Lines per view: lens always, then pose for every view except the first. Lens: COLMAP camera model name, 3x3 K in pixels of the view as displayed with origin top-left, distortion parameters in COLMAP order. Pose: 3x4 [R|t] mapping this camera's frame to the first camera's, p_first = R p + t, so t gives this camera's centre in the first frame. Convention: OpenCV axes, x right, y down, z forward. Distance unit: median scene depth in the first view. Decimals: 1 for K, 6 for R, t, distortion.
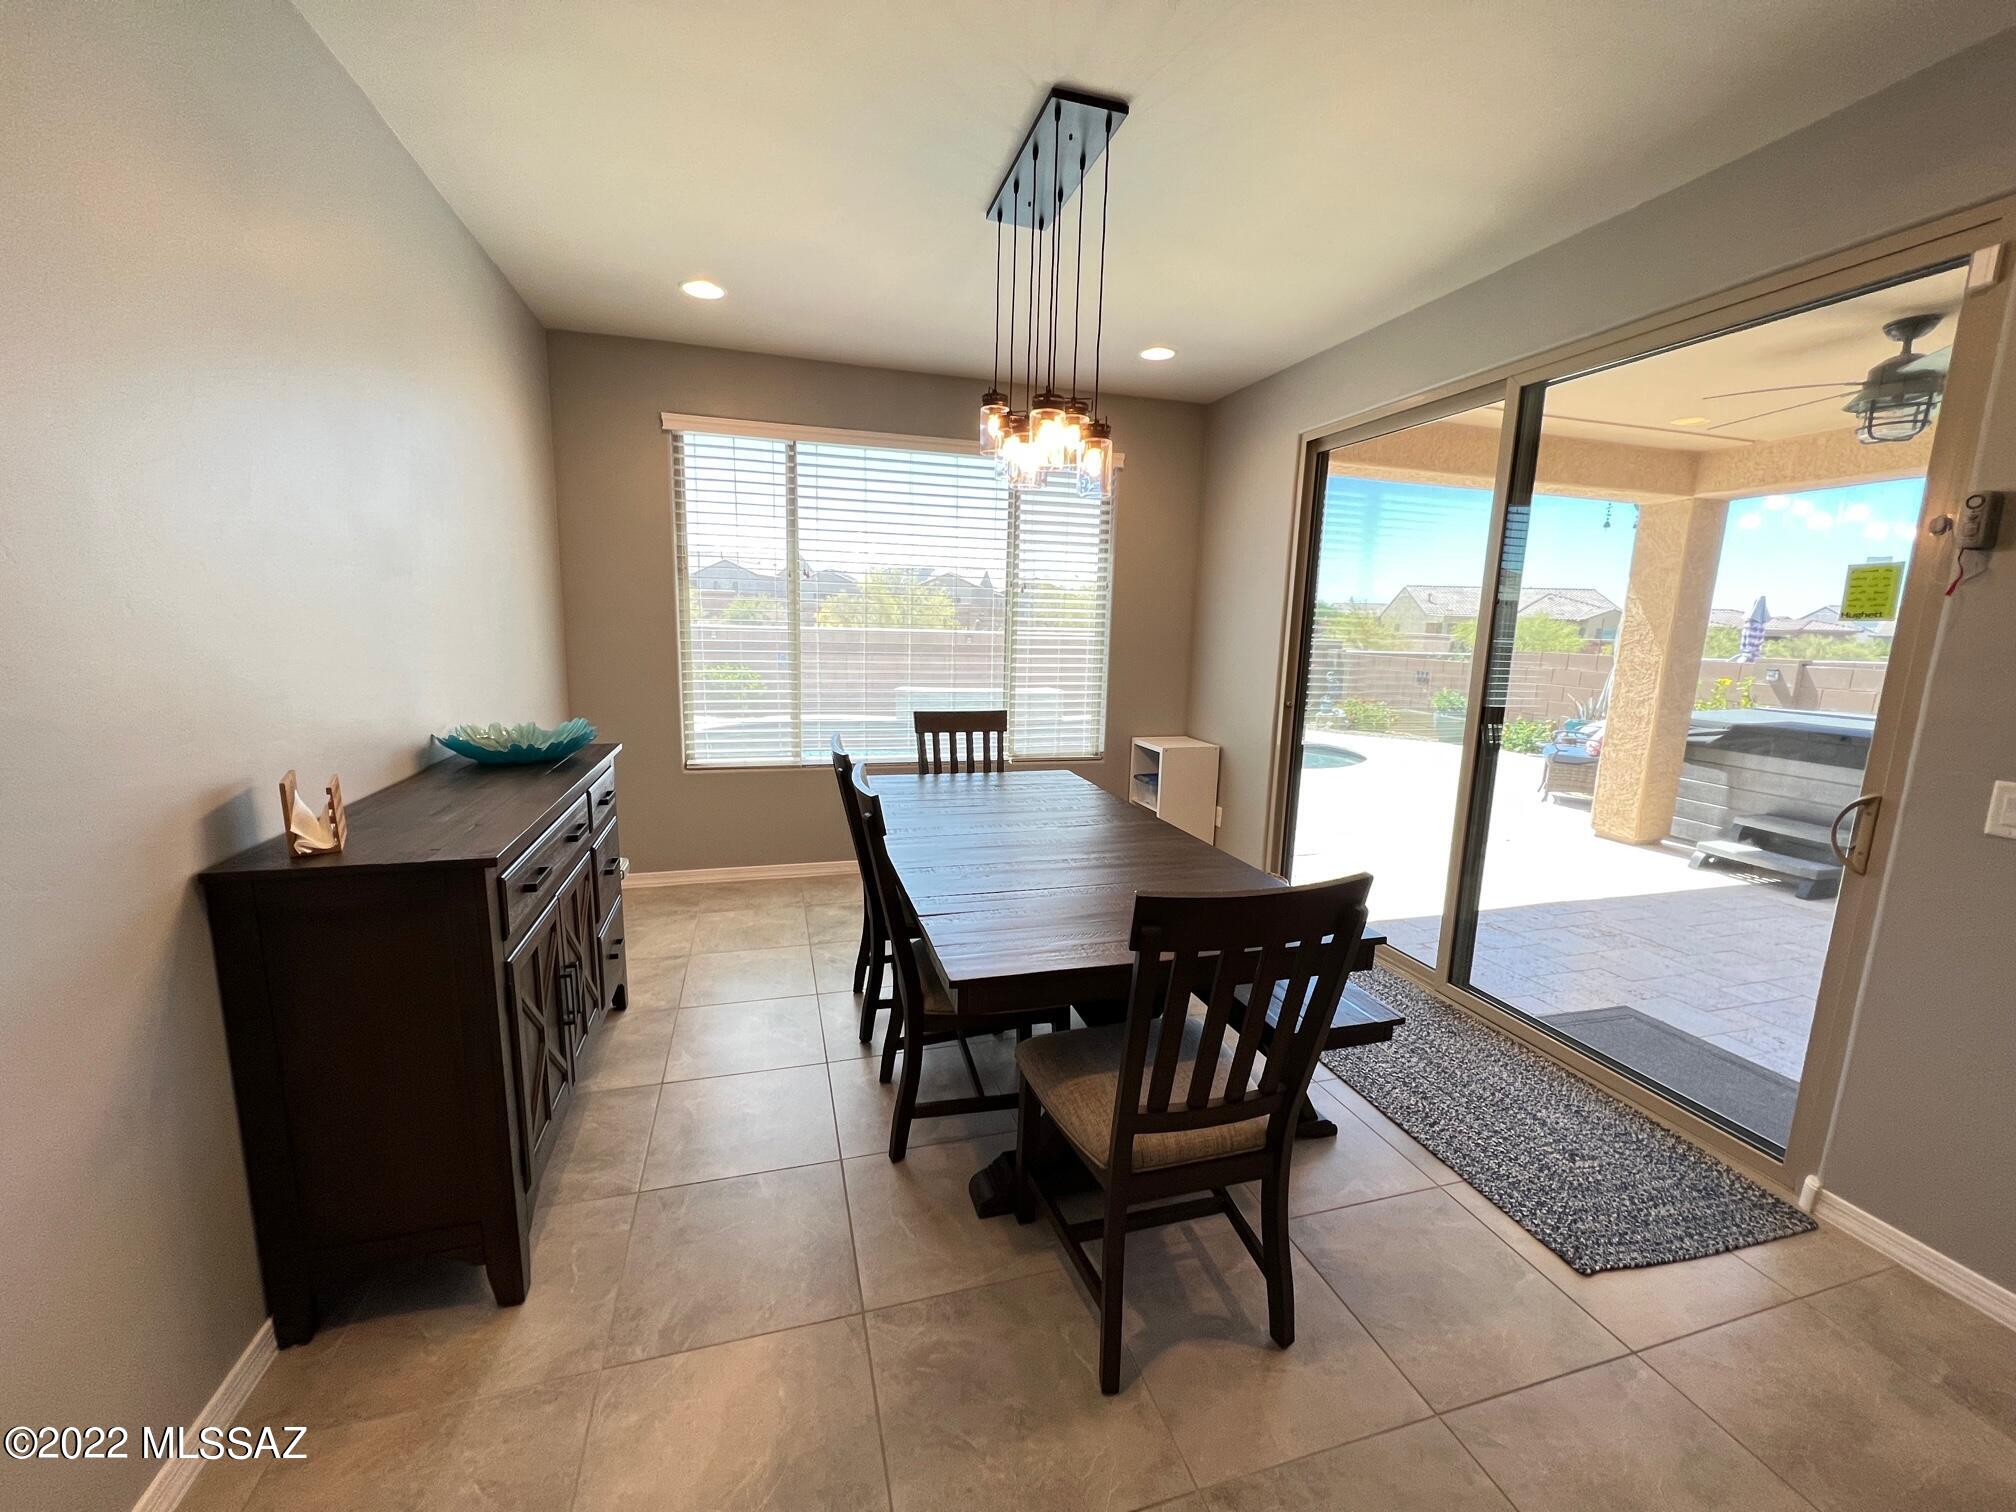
lens RADIAL K [[805.0, 0, 1009.9], [0, 805.0, 762.6], [0, 0, 1]] dist [-0.004645, 0.000105]
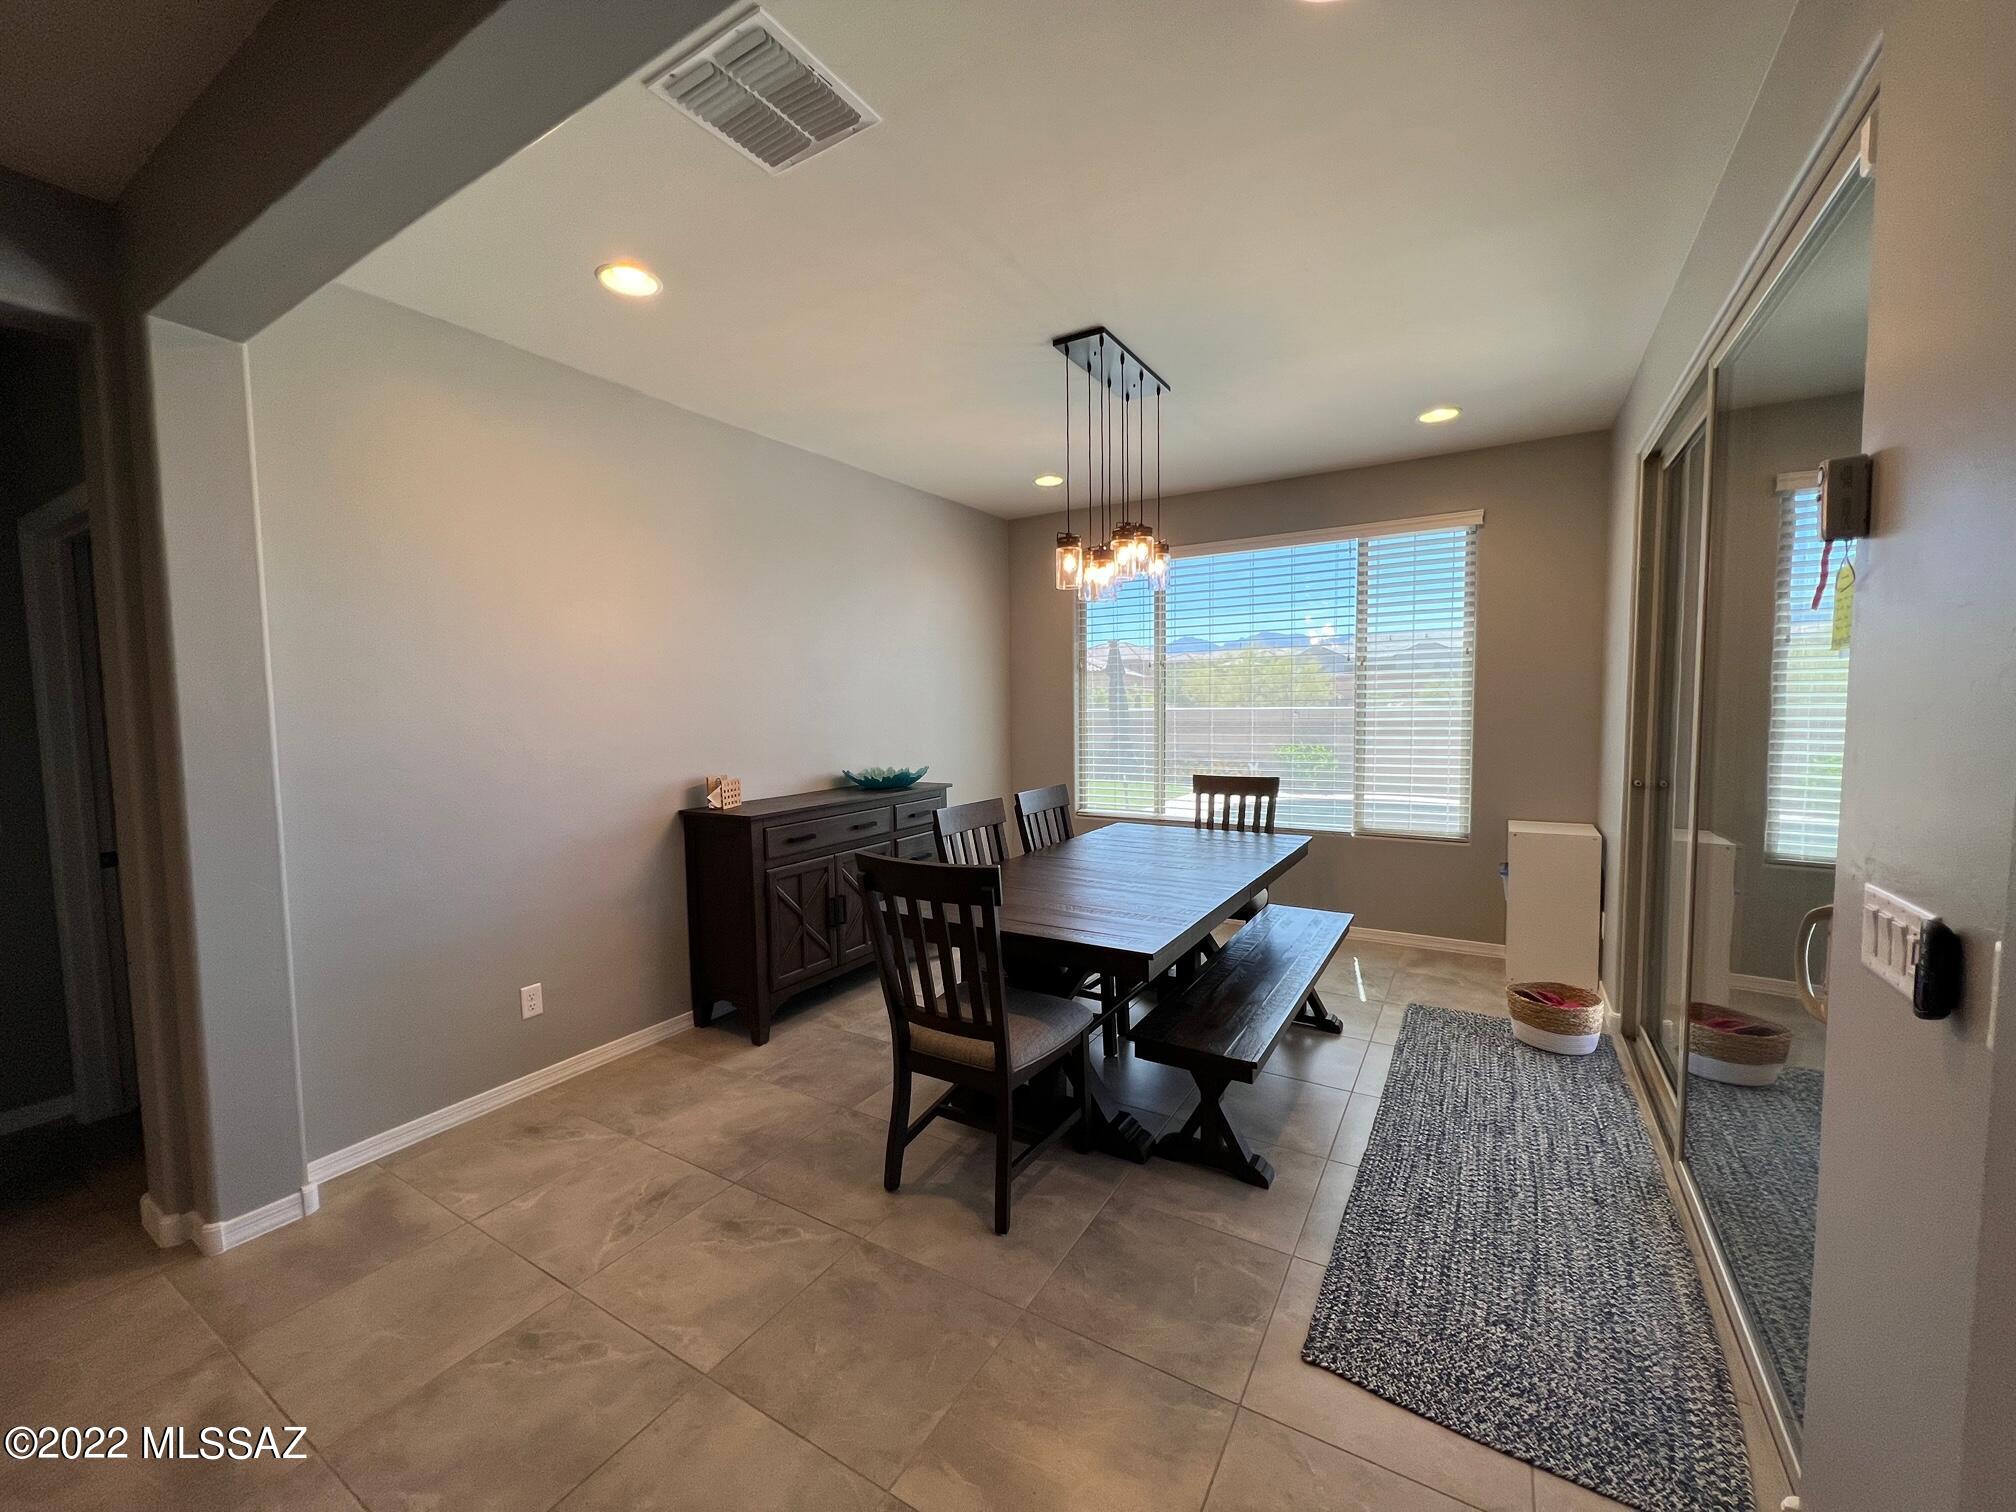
lens RADIAL K [[805.0, 0, 1008.6], [0, 805.0, 756.9], [0, 0, 1]] dist [-0.004645, 0.000105]
pose [[0.666902, 0.012053, -0.745048, 0.572882], [-0.095358, 0.993028, -0.069291, 0.017552], [0.739018, 0.117257, 0.663402, 0.020300]]
